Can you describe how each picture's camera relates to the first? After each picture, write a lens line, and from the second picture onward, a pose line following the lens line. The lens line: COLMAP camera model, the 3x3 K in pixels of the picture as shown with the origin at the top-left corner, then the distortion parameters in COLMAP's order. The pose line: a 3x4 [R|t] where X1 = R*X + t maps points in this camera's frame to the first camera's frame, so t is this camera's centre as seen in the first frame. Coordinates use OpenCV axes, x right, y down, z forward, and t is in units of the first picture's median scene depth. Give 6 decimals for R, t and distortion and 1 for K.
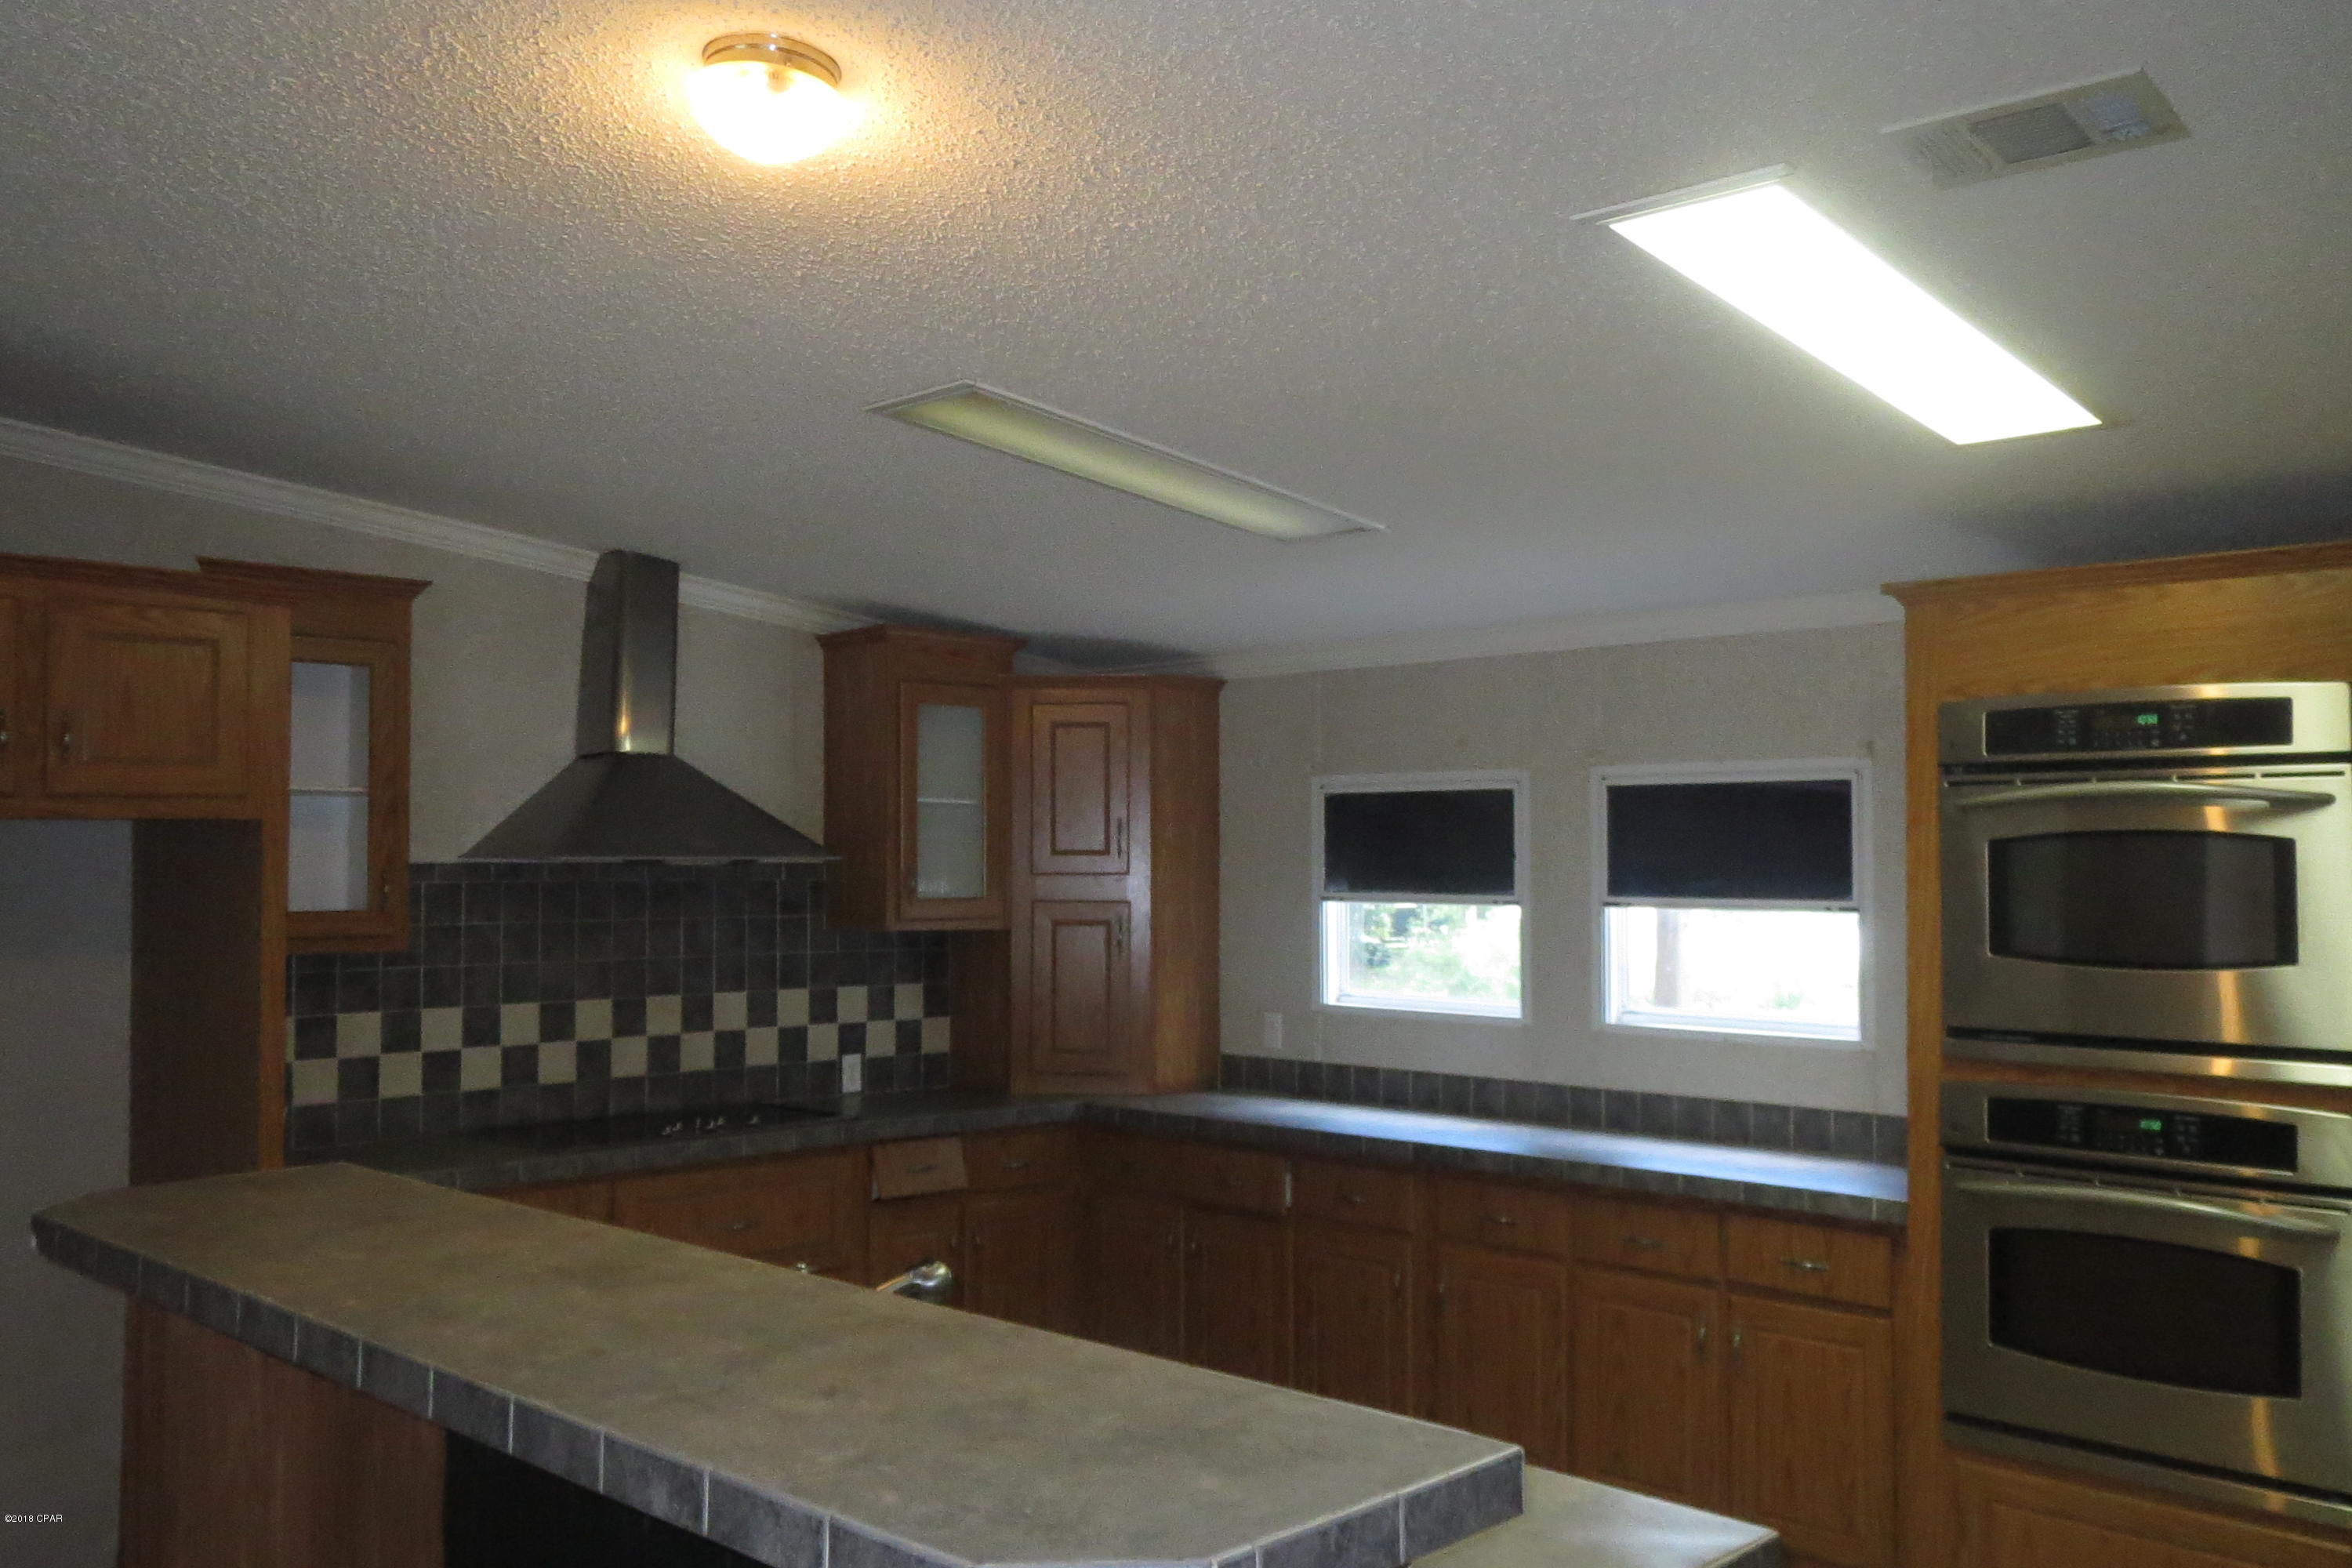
lens RADIAL K [[2027.3, 0, 1166.5], [0, 2027.3, 795.9], [0, 0, 1]] dist [0.000985, 0.017677]
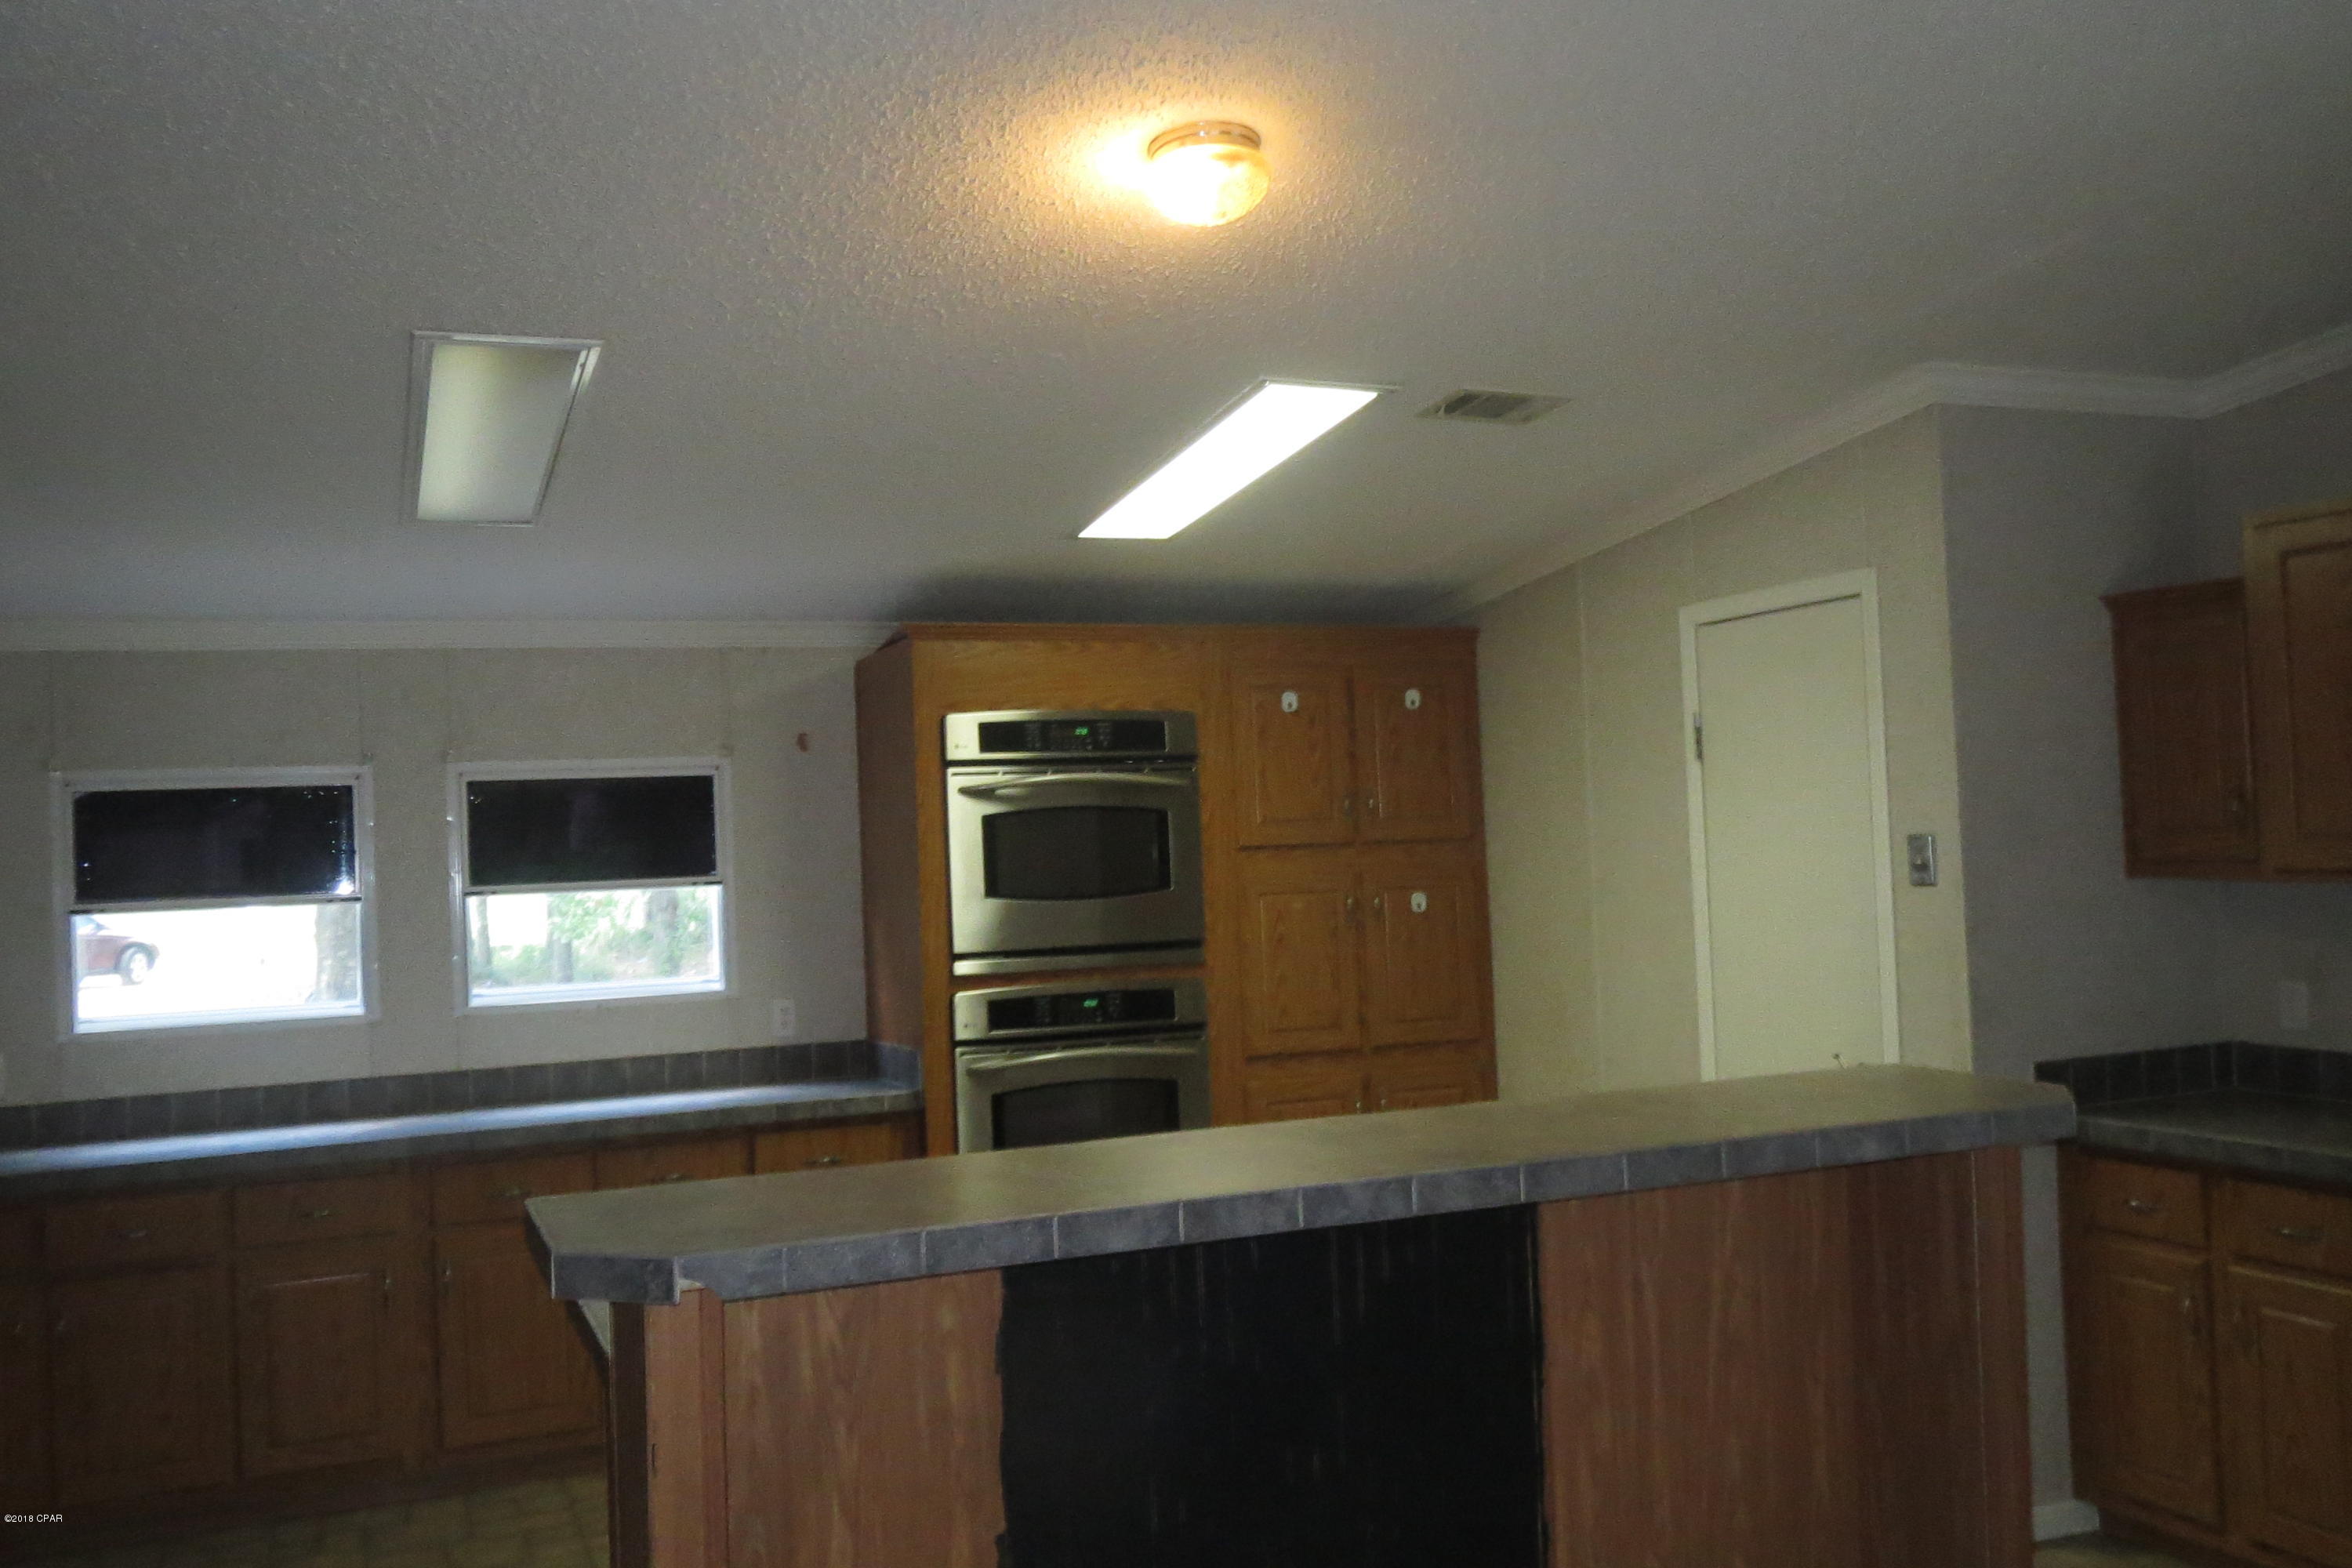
lens RADIAL K [[2027.3, 0, 1159.8], [0, 2027.3, 783.7], [0, 0, 1]] dist [0.000985, 0.017677]
pose [[0.402166, 0.006274, 0.915545, -0.601657], [0.013741, 0.999823, -0.012887, 0.014673], [-0.915464, 0.017763, 0.402008, 0.247338]]
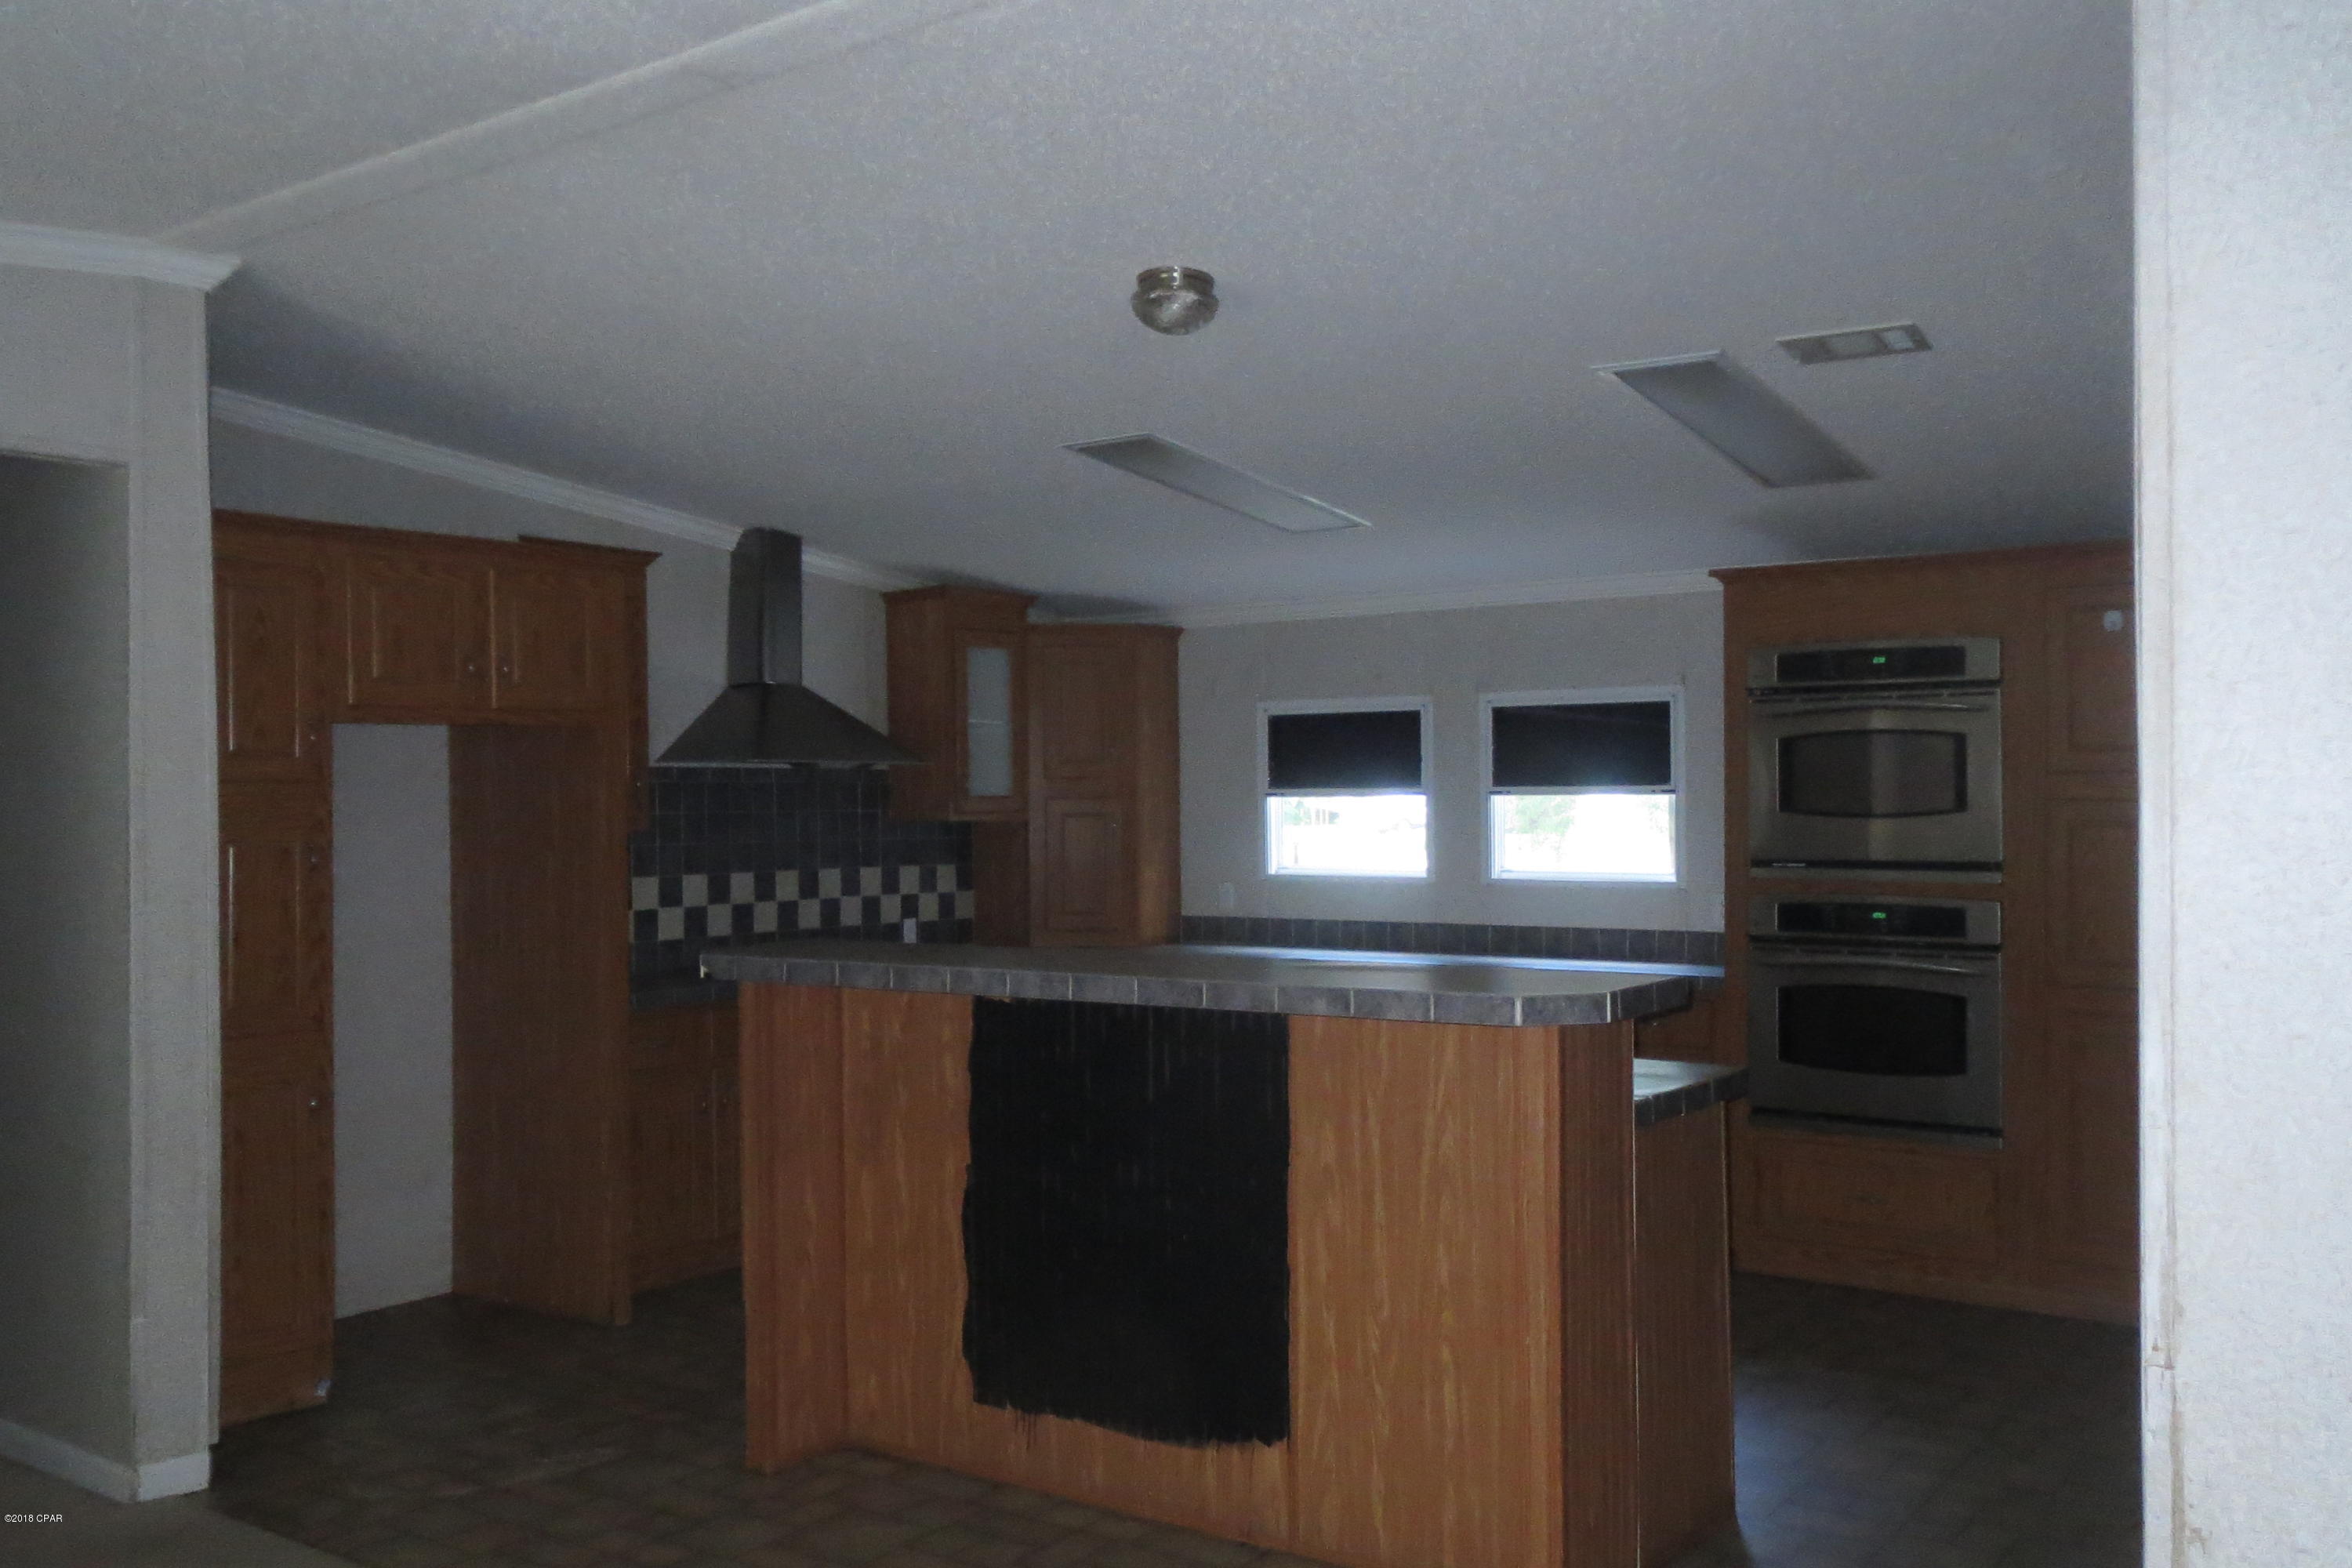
lens RADIAL K [[2027.3, 0, 1171.2], [0, 2027.3, 789.5], [0, 0, 1]] dist [0.000985, 0.017677]
pose [[0.986714, -0.007815, 0.162278, -0.224964], [0.003685, 0.999662, 0.025732, 0.014662], [-0.162424, -0.024792, 0.986410, -0.333909]]
